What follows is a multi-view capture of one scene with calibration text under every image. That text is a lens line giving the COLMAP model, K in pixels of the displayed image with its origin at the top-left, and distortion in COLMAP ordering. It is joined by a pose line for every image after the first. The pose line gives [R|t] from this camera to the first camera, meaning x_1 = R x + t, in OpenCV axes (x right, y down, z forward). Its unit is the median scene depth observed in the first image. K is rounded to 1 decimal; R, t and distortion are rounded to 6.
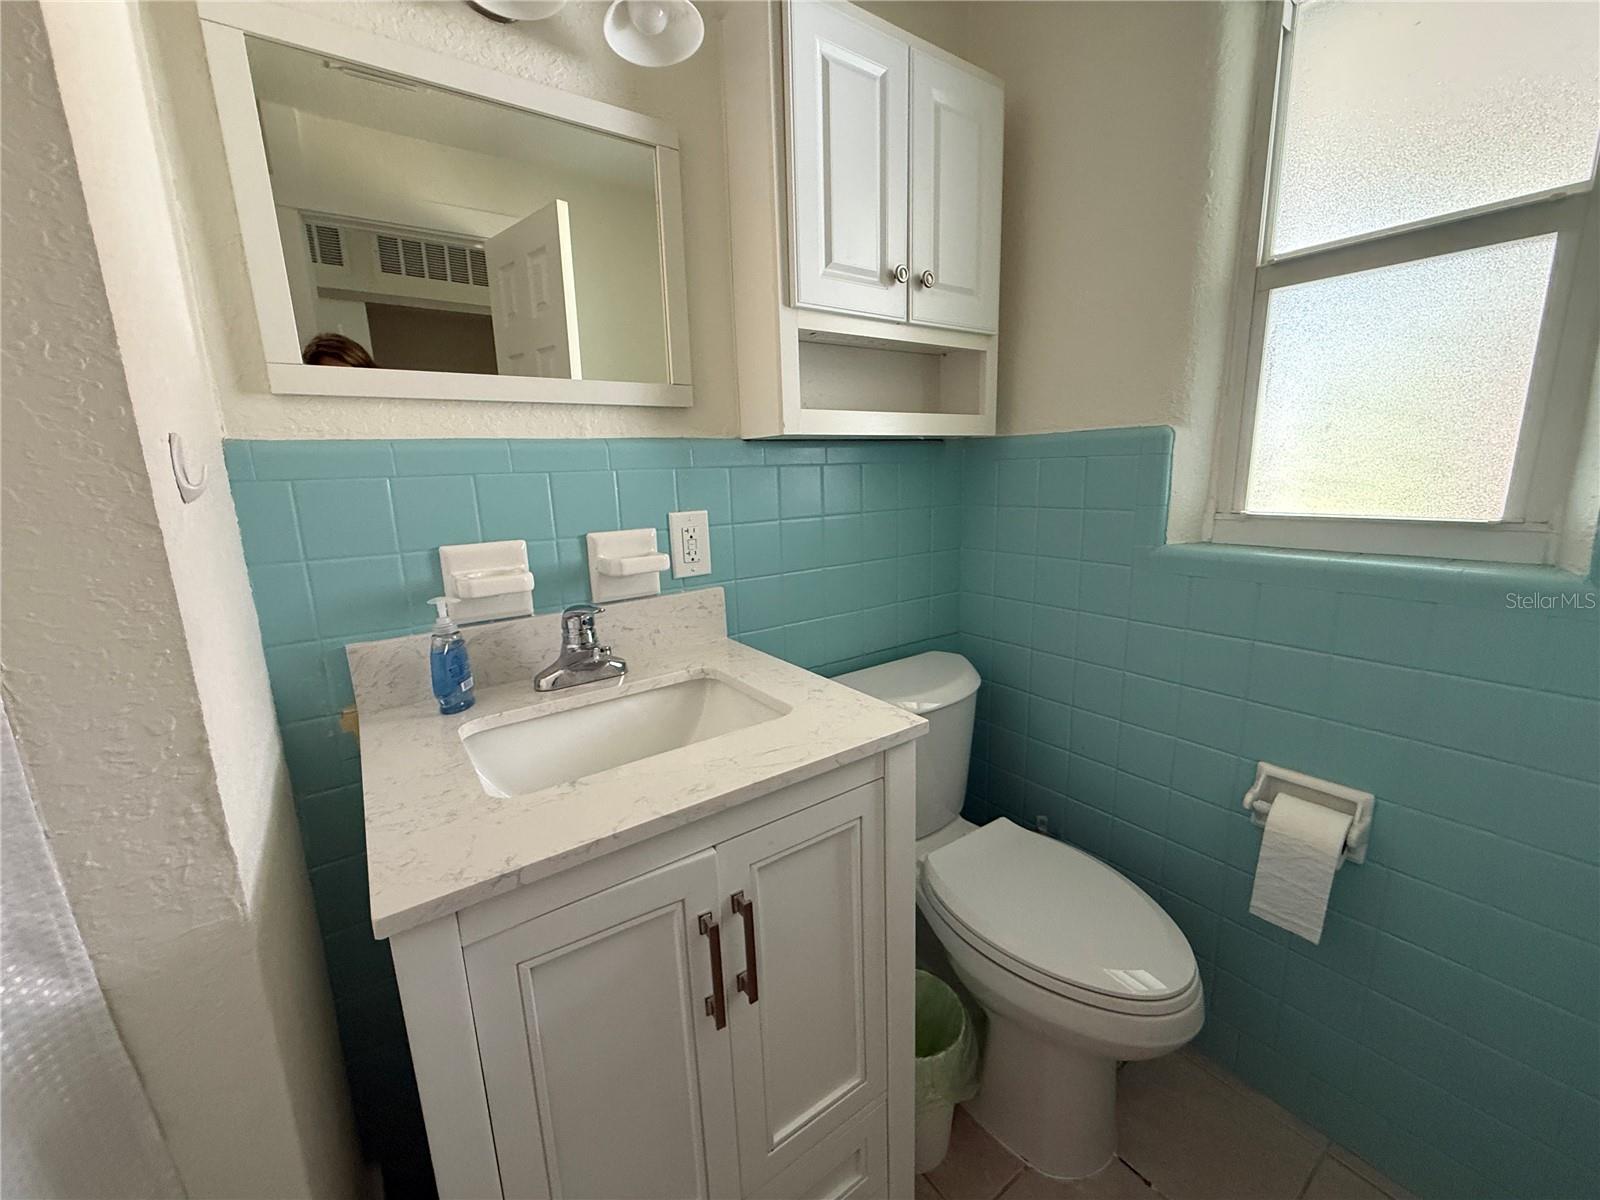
lens RADIAL K [[636.1, 0, 796.6], [0, 636.1, 600.6], [0, 0, 1]] dist [0.000356, 0.000025]
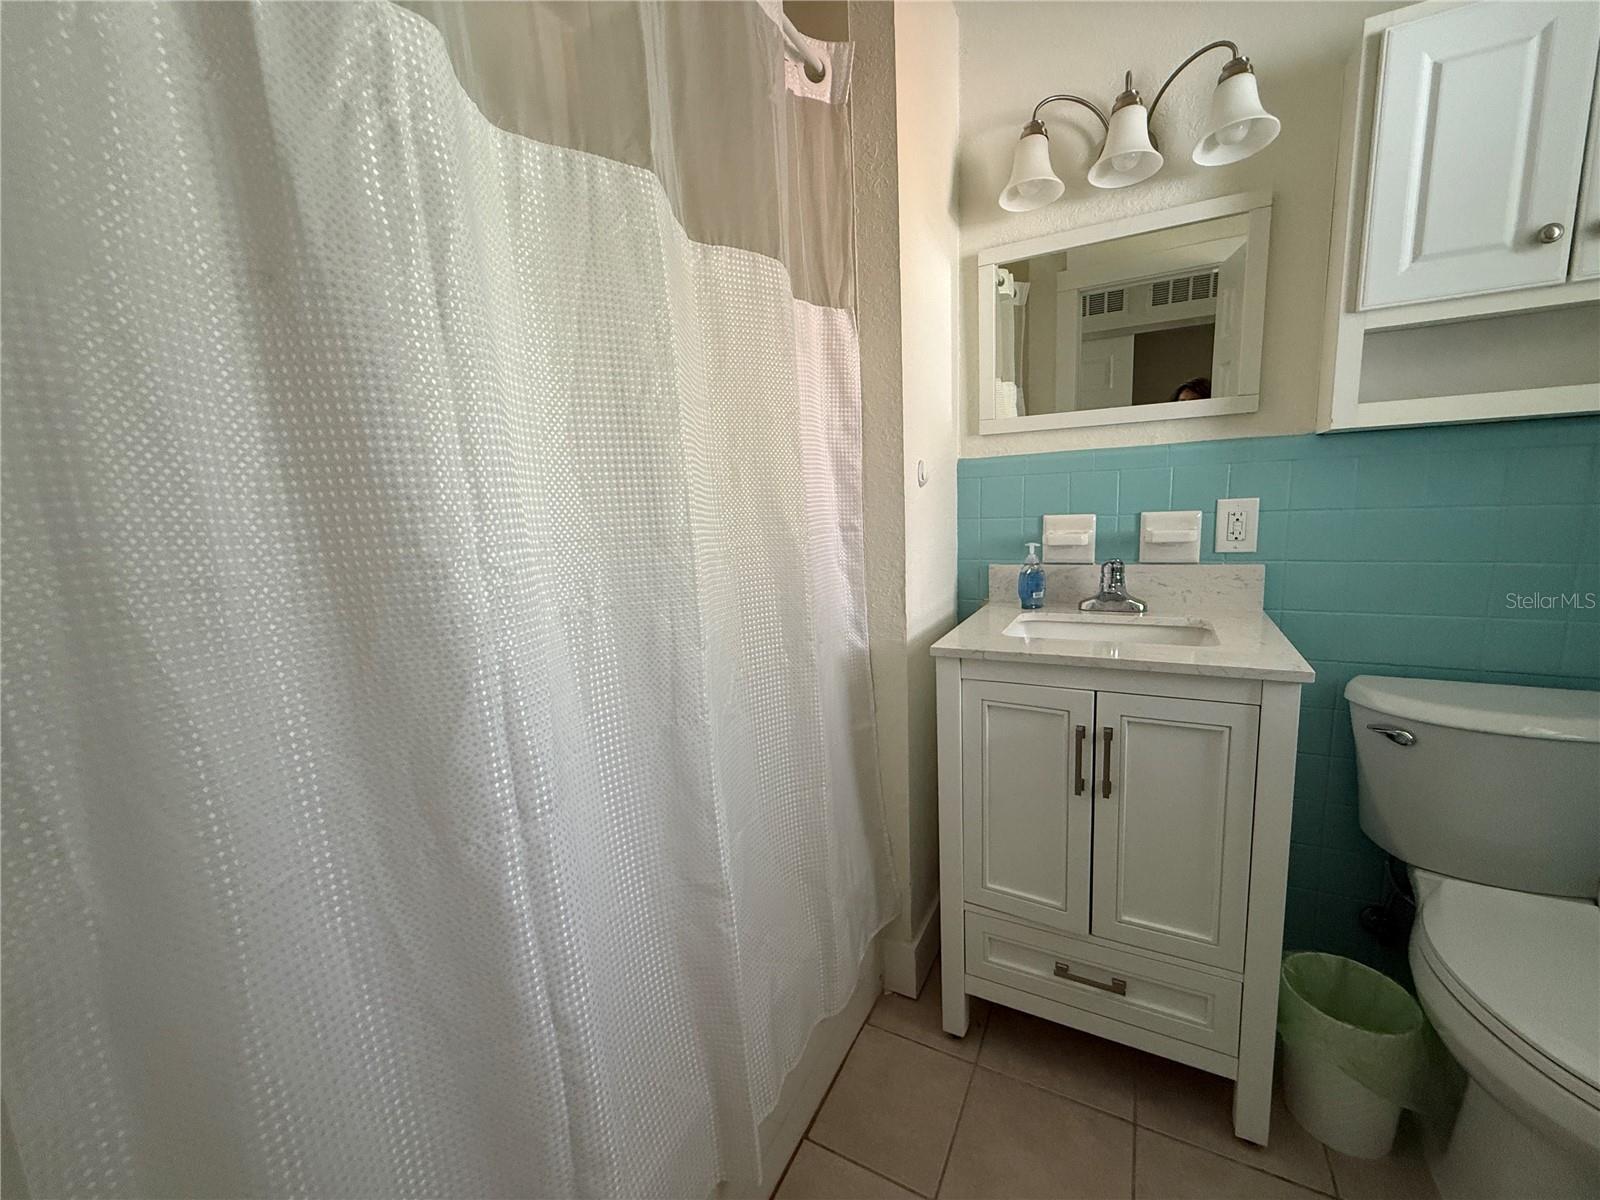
lens RADIAL K [[636.1, 0, 796.6], [0, 636.1, 600.6], [0, 0, 1]] dist [0.000356, 0.000025]
pose [[0.444231, 0.155371, -0.882337, 0.646248], [-0.150173, 0.983827, 0.097635, 0.069184], [0.883236, 0.089131, 0.460379, -0.332721]]
